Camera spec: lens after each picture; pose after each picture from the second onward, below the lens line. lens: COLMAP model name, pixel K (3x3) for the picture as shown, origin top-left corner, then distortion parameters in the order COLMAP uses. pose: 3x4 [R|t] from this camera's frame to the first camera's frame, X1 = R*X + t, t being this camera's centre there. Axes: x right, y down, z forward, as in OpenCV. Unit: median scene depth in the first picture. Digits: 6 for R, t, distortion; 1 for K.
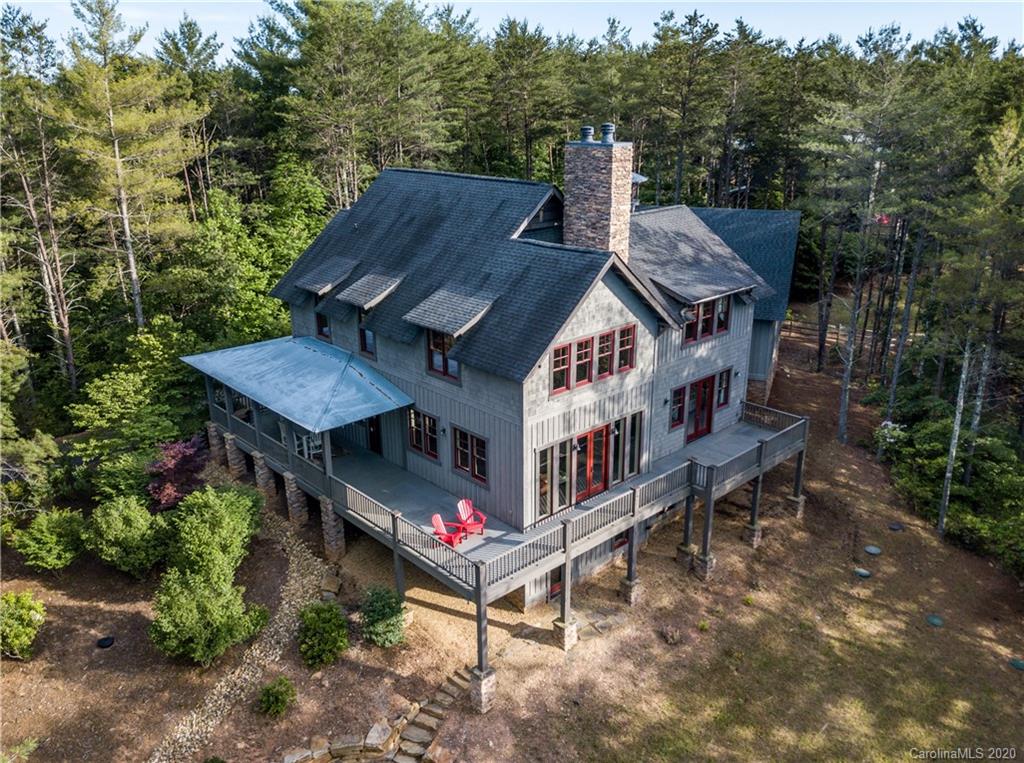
lens RADIAL K [[822.6, 0, 512.0], [0, 822.6, 381.5], [0, 0, 1]] dist [0.043471, -0.005879]
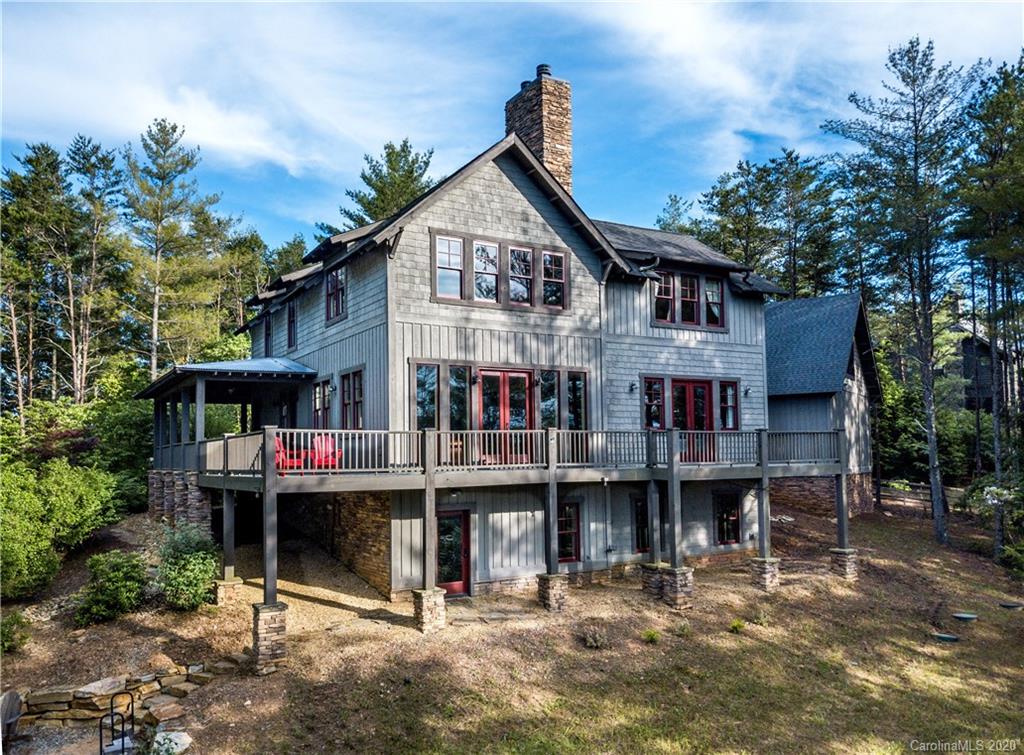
lens RADIAL K [[811.2, 0, 508.5], [0, 811.2, 410.6], [0, 0, 1]] dist [0.037764, -0.011497]
pose [[0.977074, -0.018788, -0.212070, 0.257817], [-0.062592, 0.926728, -0.370482, 0.371144], [0.203492, 0.375262, 0.904306, 0.314588]]
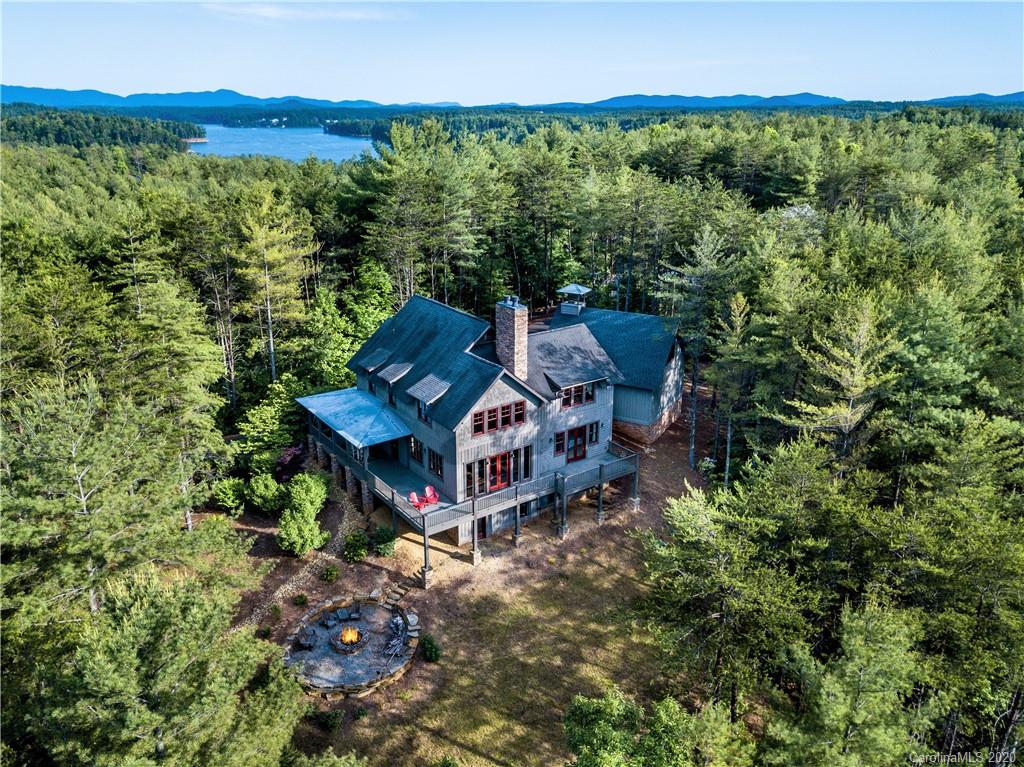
lens RADIAL K [[799.9, 0, 509.2], [0, 799.9, 372.0], [0, 0, 1]] dist [0.035751, 0.002681]
pose [[0.991905, 0.047249, -0.117864, 0.326002], [-0.048671, 0.998772, -0.009209, -0.115068], [0.117285, 0.014871, 0.992987, -0.839354]]
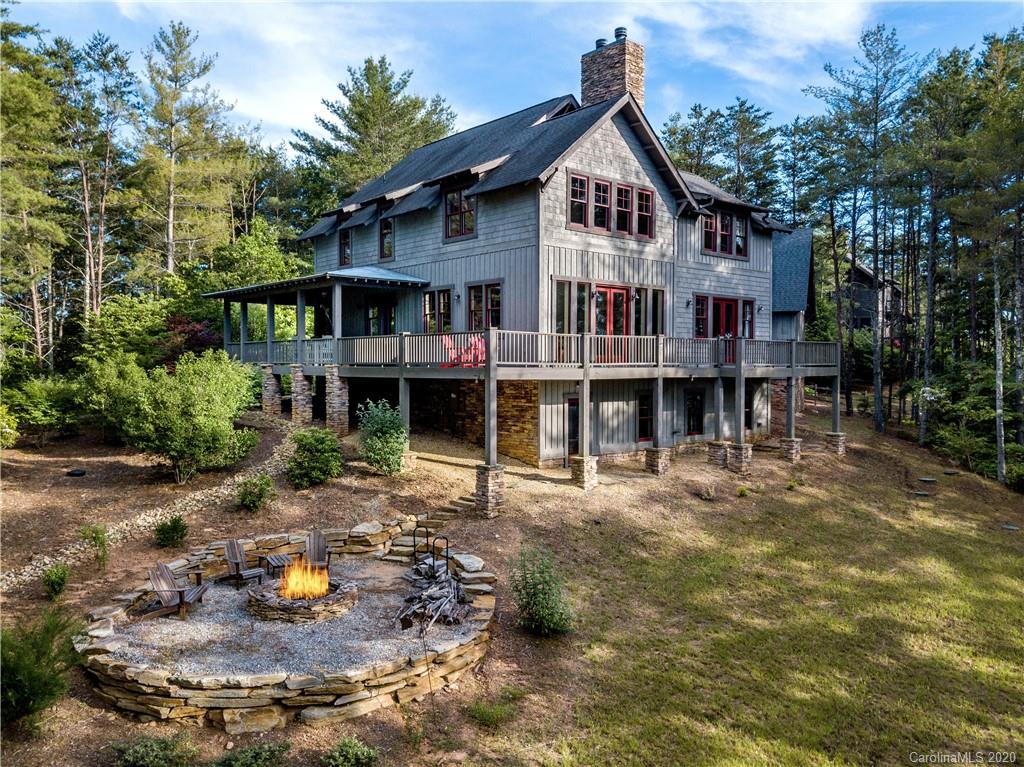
lens RADIAL K [[799.9, 0, 509.2], [0, 799.9, 372.0], [0, 0, 1]] dist [0.035751, 0.002681]
pose [[0.999318, 0.011644, -0.035050, 0.011348], [-0.022130, 0.948556, -0.315836, 0.443691], [0.029569, 0.316397, 0.948166, 0.135851]]
